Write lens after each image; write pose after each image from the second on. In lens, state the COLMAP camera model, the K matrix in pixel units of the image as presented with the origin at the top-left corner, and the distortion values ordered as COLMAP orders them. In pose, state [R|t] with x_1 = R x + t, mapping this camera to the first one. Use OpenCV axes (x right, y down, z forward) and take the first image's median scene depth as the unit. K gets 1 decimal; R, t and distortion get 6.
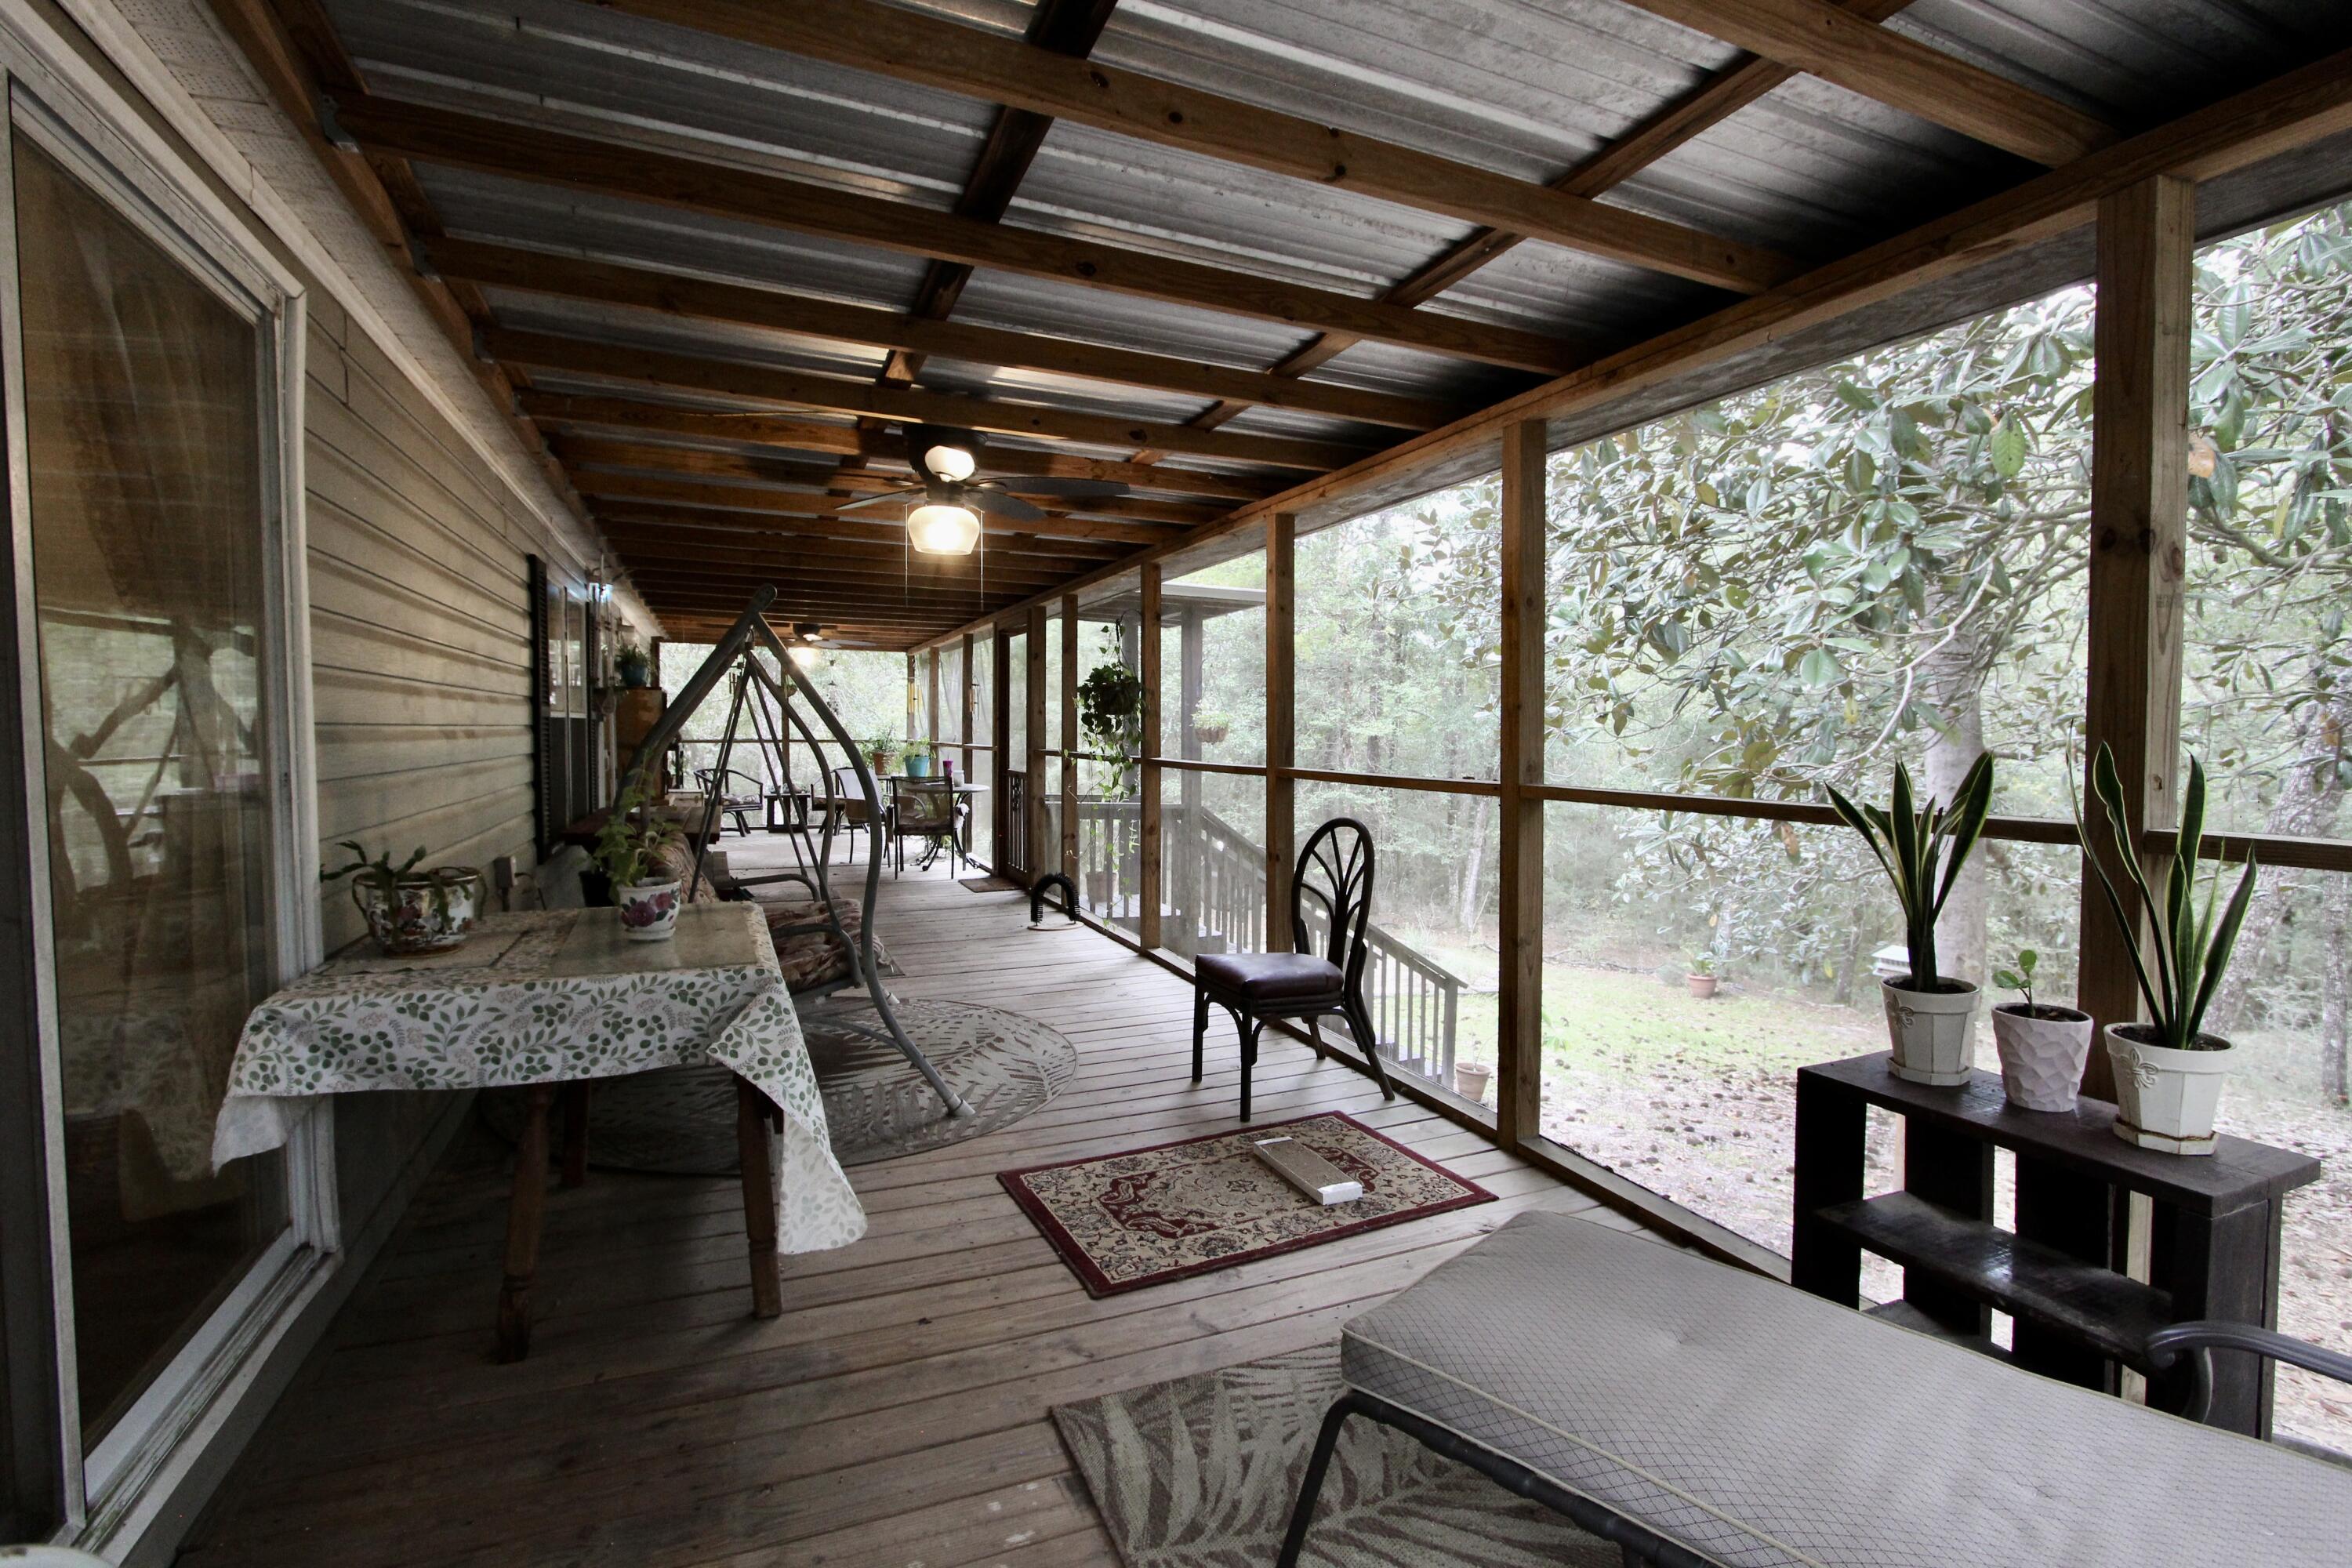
lens RADIAL K [[1067.3, 0, 1176.0], [0, 1067.3, 784.0], [0, 0, 1]] dist [-0.001570, -0.000018]
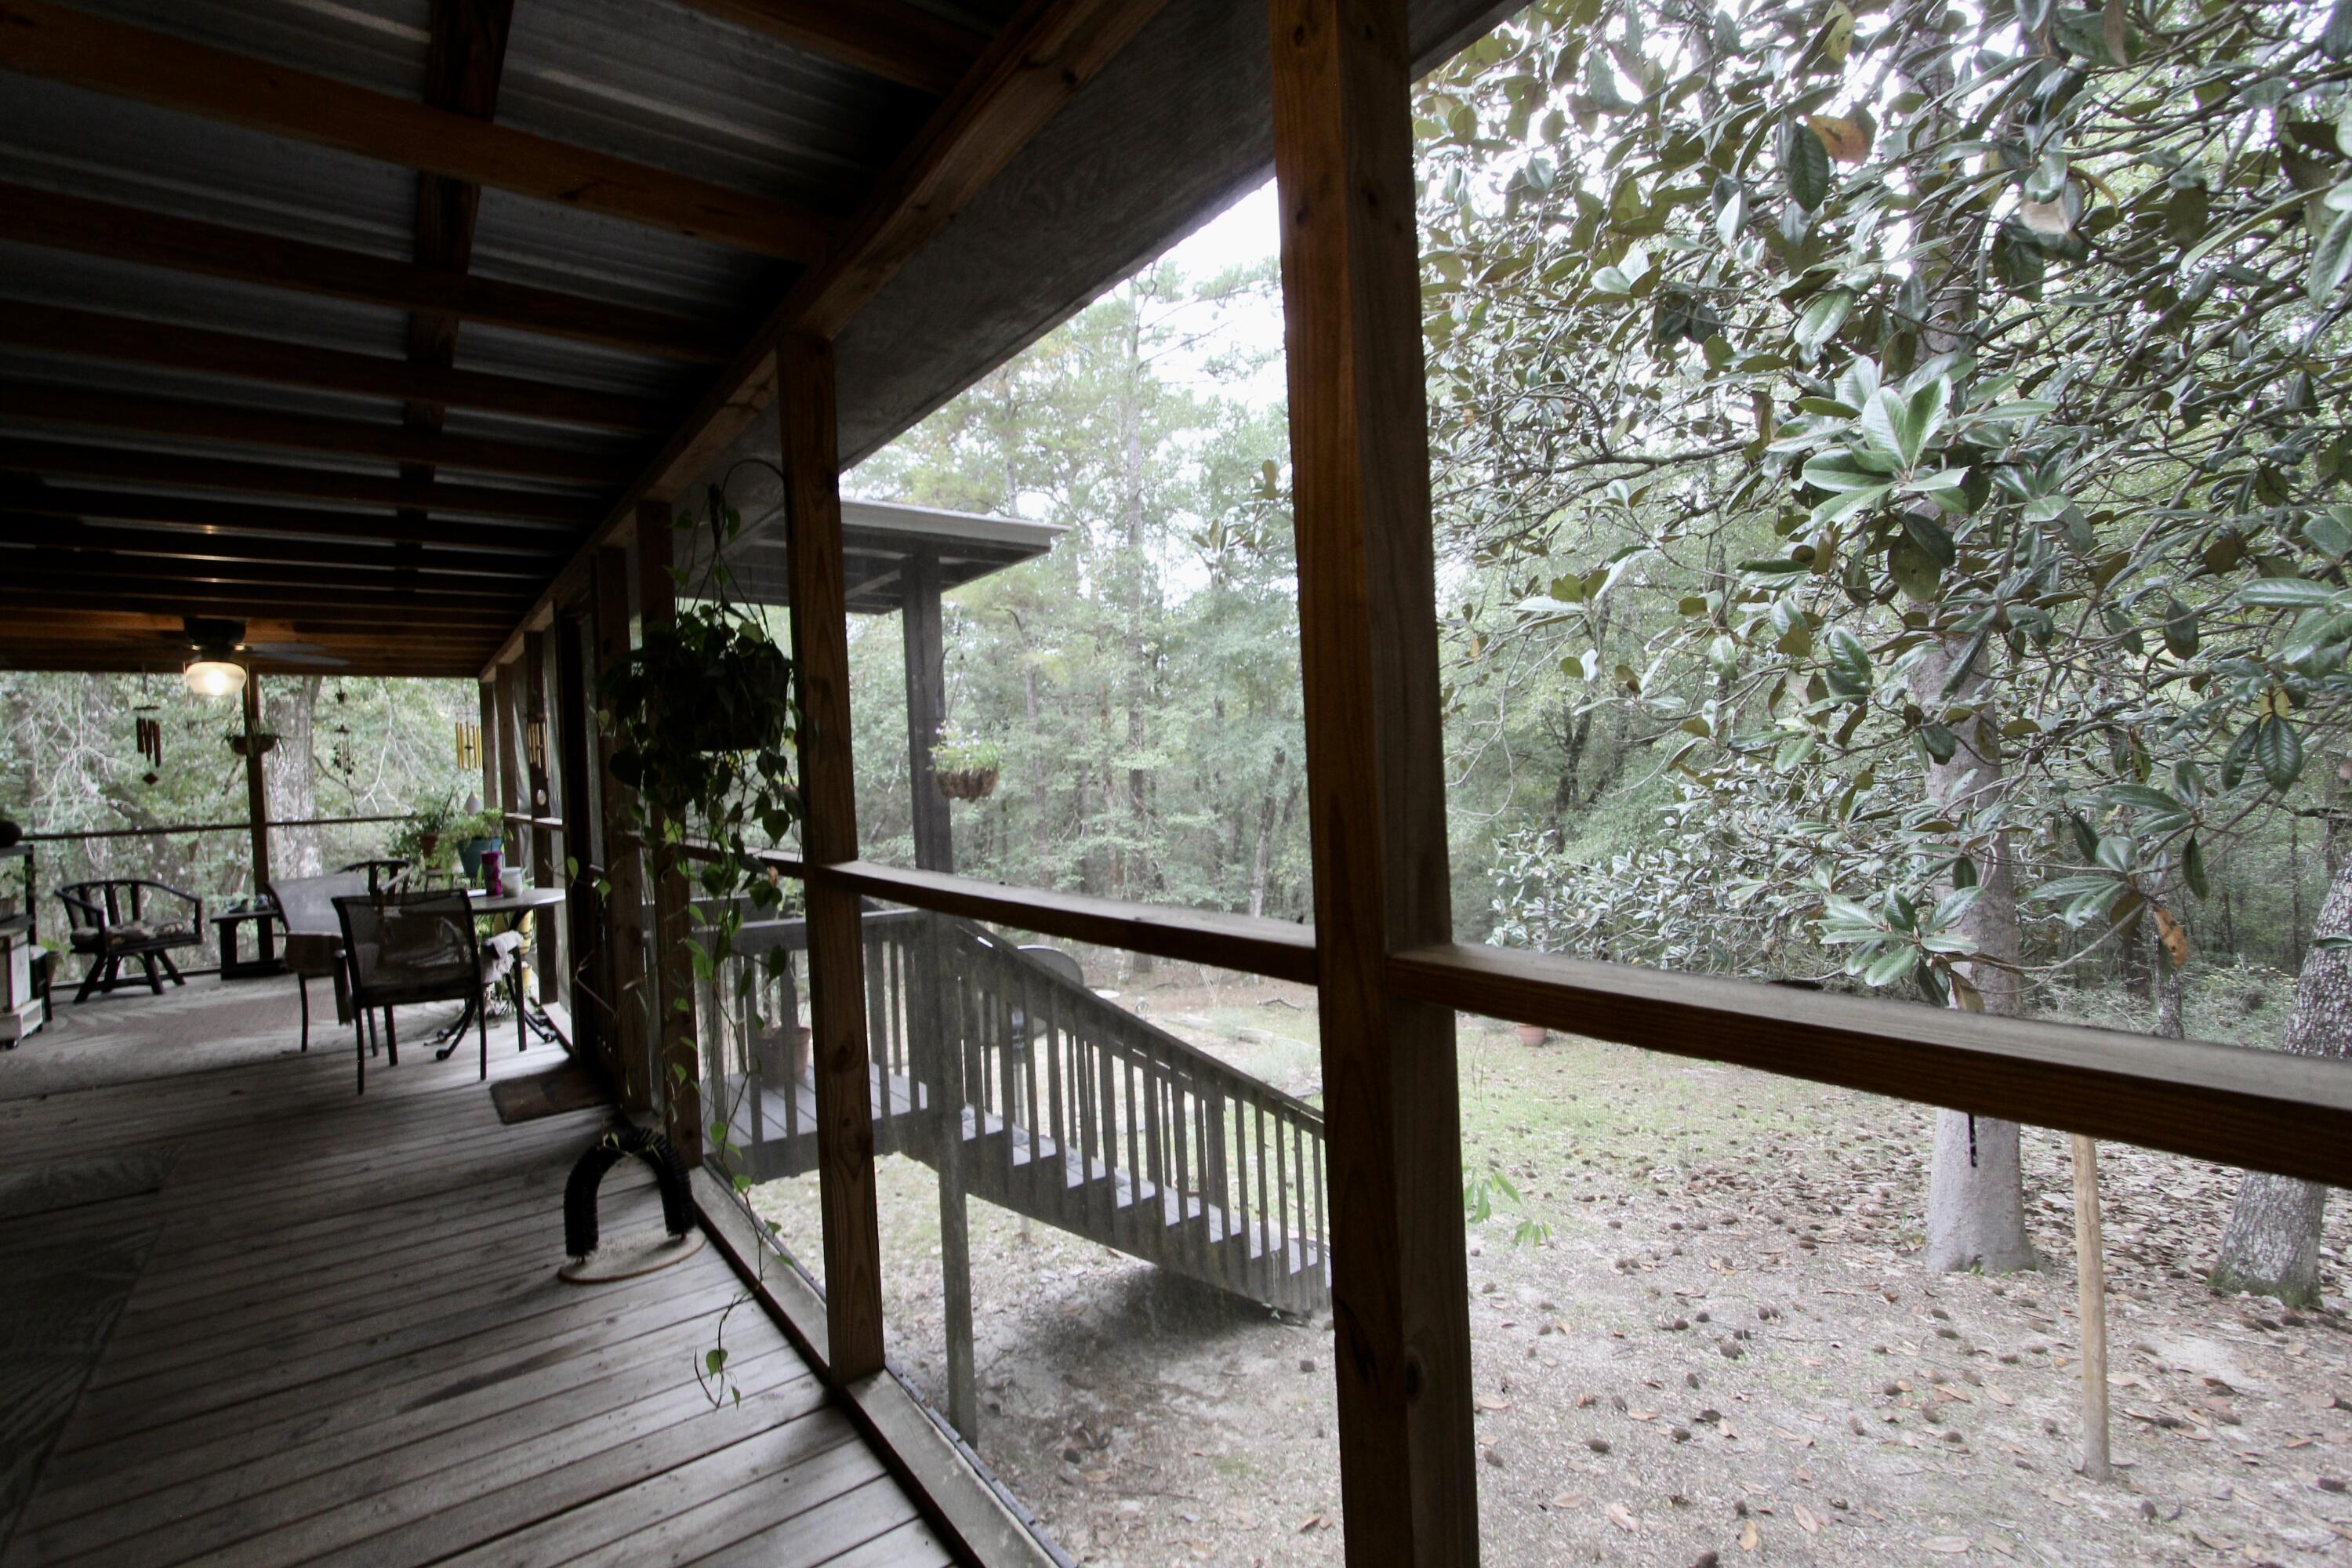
lens RADIAL K [[1067.3, 0, 1176.0], [0, 1067.3, 784.0], [0, 0, 1]] dist [-0.001570, -0.000018]
pose [[0.968178, -0.053179, 0.244547, 0.001841], [0.061405, 0.997771, -0.026131, -0.018215], [-0.242612, 0.040316, 0.969285, 0.321731]]
